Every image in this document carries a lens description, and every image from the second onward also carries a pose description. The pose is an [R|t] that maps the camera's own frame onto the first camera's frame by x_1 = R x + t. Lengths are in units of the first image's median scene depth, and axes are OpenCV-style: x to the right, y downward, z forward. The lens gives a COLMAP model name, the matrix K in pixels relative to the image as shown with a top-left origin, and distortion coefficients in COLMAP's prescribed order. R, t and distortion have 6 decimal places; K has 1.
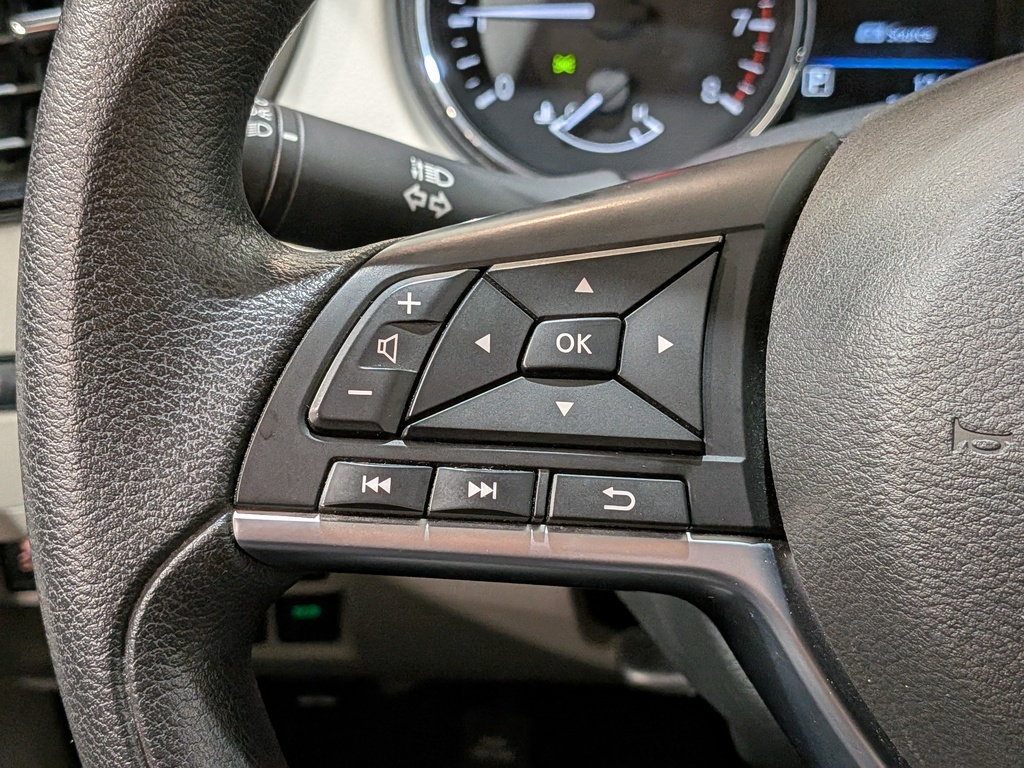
lens RADIAL K [[741.7, 0, 508.5], [0, 741.7, 387.1], [0, 0, 1]] dist [0.055393, -0.096148]
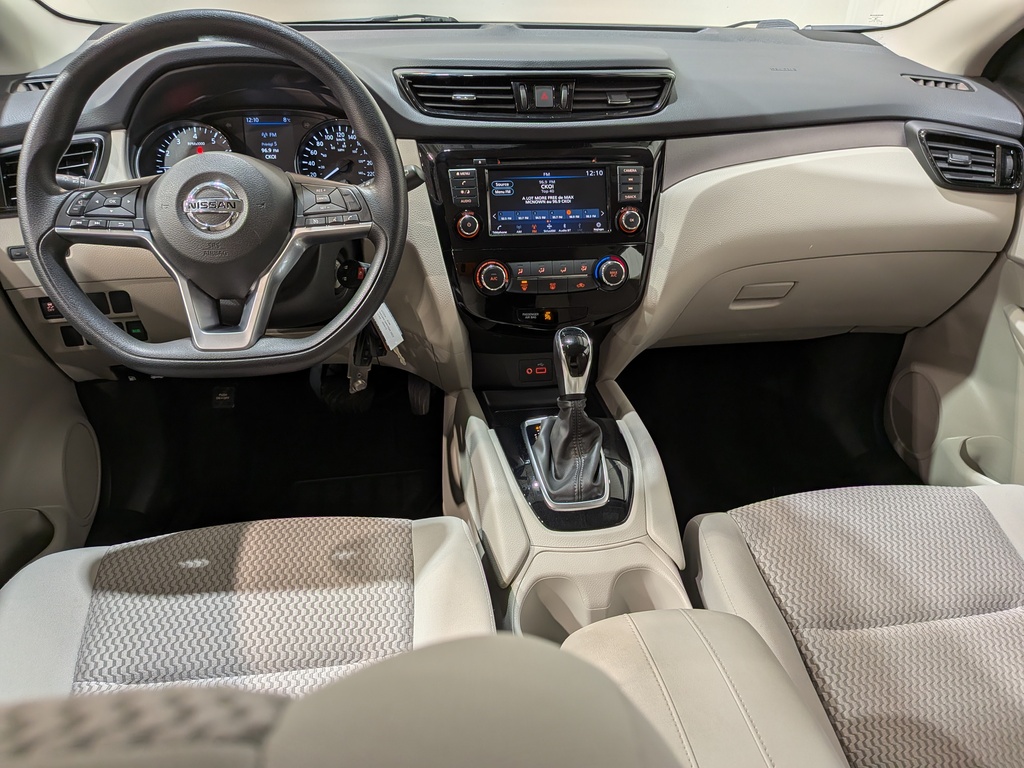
lens RADIAL K [[741.7, 0, 516.4], [0, 741.7, 385.1], [0, 0, 1]] dist [0.055393, -0.096148]
pose [[0.962797, -0.080424, 0.257981, 1.649454], [0.091677, 0.995279, -0.031873, 2.039916], [-0.254200, 0.054338, 0.965624, -5.996504]]
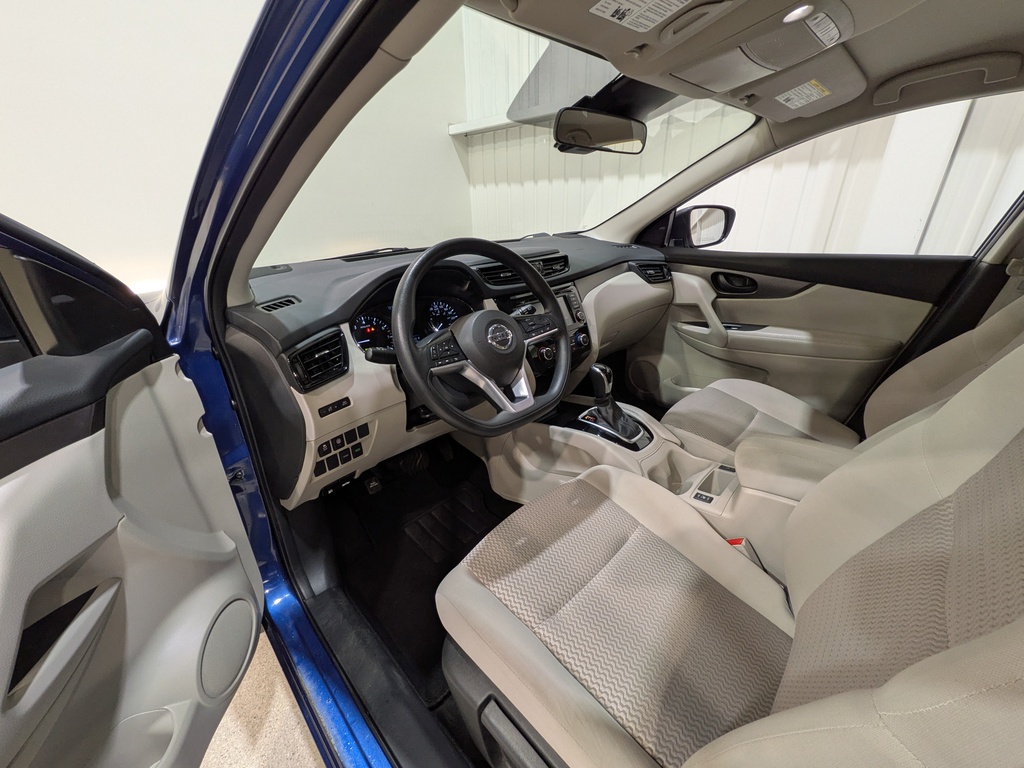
lens RADIAL K [[403.7, 0, 521.6], [0, 403.7, 378.2], [0, 0, 1]] dist [-0.003143, -0.000109]
pose [[0.616248, -0.287277, 0.733287, -3.657167], [0.439515, 0.898064, -0.017534, 0.935656], [-0.653502, 0.333096, 0.679693, -3.621724]]
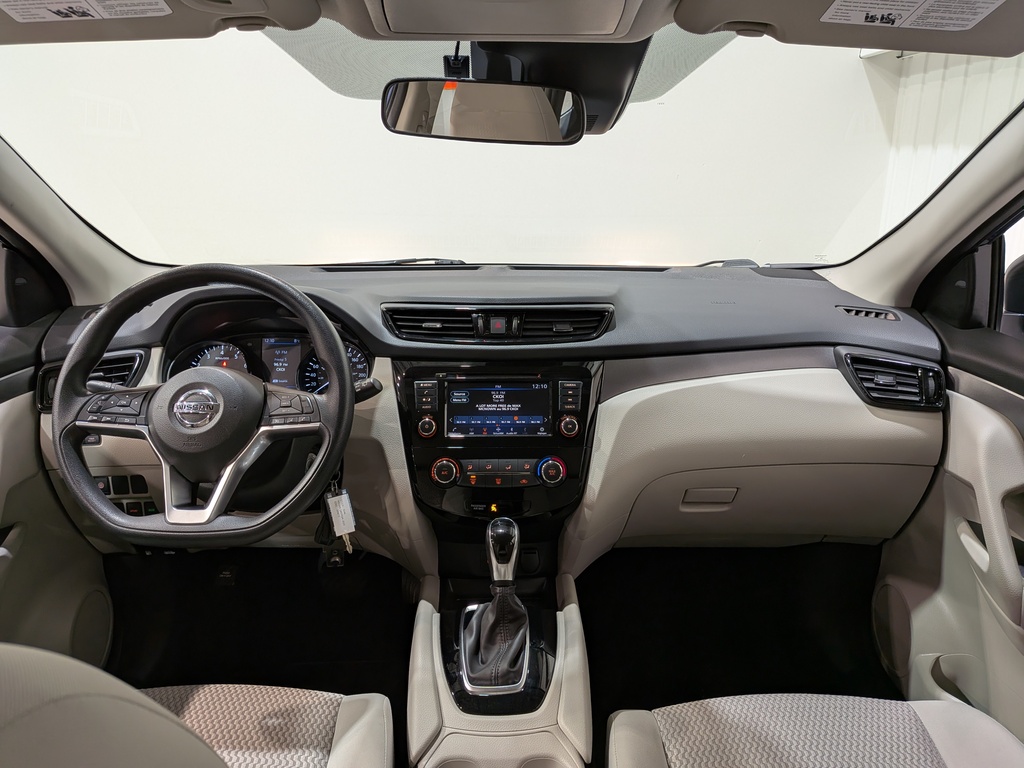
lens RADIAL K [[741.7, 0, 512.7], [0, 741.7, 381.6], [0, 0, 1]] dist [0.055393, -0.096148]
pose [[0.988909, 0.009530, 0.148216, 3.097177], [0.037381, 0.949844, -0.310483, 2.436872], [-0.143741, 0.312580, 0.938953, -7.397933]]
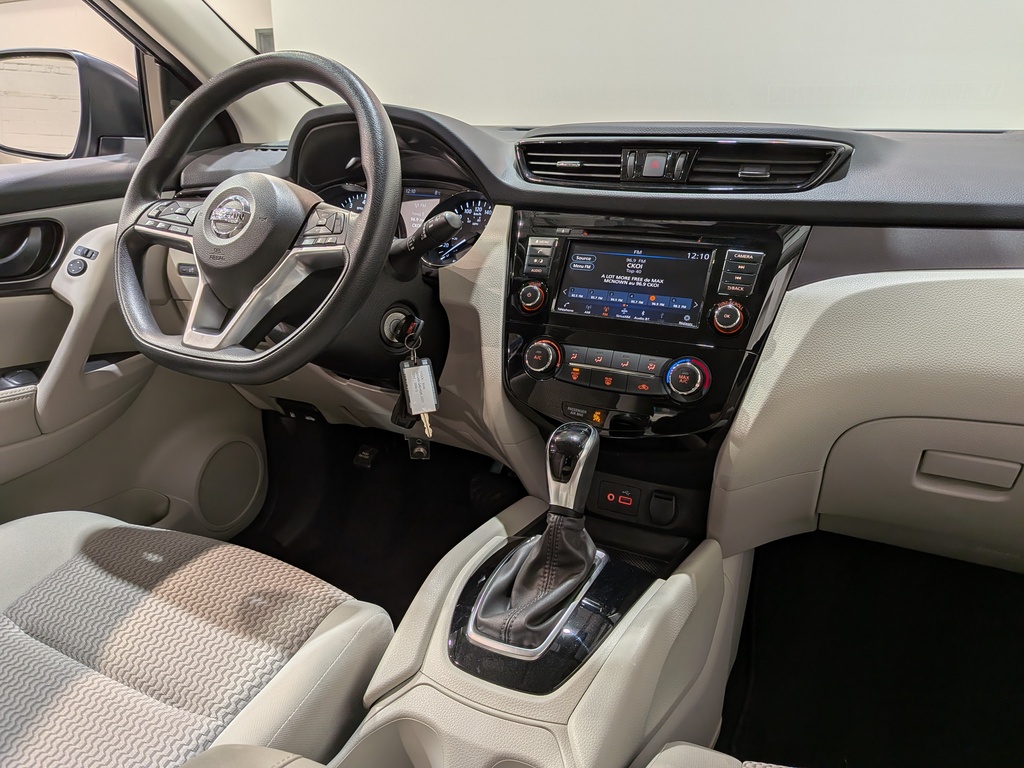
lens RADIAL K [[741.7, 0, 501.4], [0, 741.7, 395.6], [0, 0, 1]] dist [0.055393, -0.096148]
pose [[0.936570, 0.163090, -0.310225, 5.585685], [-0.234444, 0.949478, -0.208632, 2.456957], [0.260526, 0.268129, 0.927488, -4.476769]]
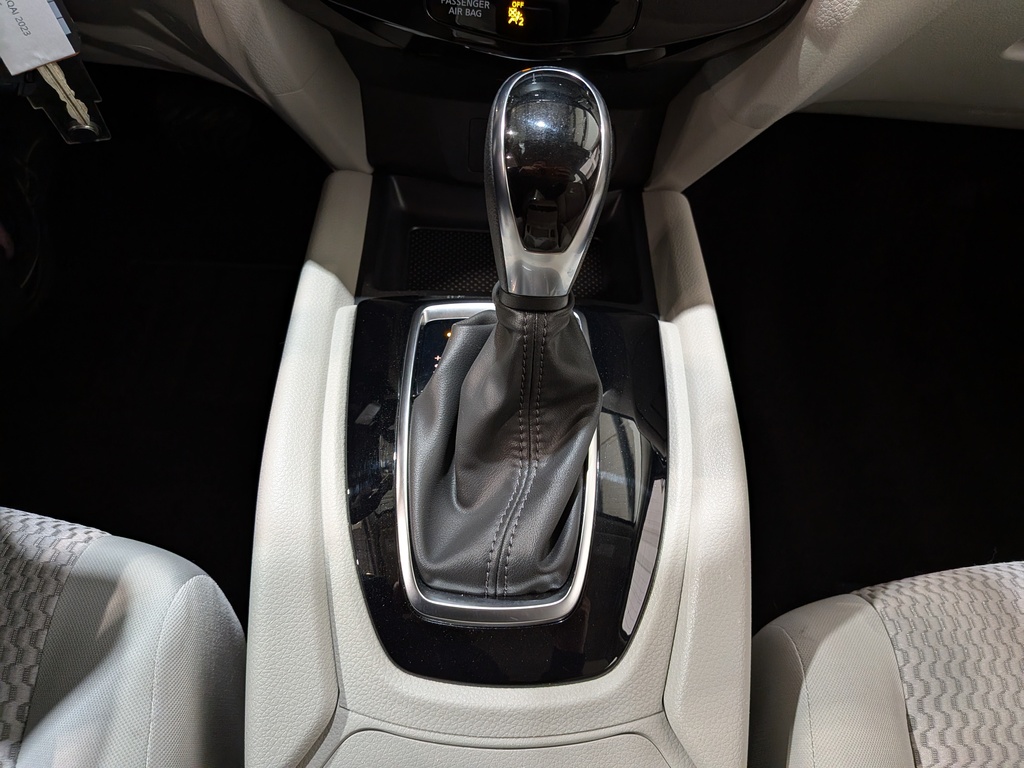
lens RADIAL K [[741.7, 0, 528.1], [0, 741.7, 407.0], [0, 0, 1]] dist [0.055393, -0.096148]
pose [[0.984139, -0.032763, 0.174348, 3.804443], [-0.035156, 0.927285, 0.372701, 1.327736], [-0.173881, -0.372918, 0.911426, -0.998704]]
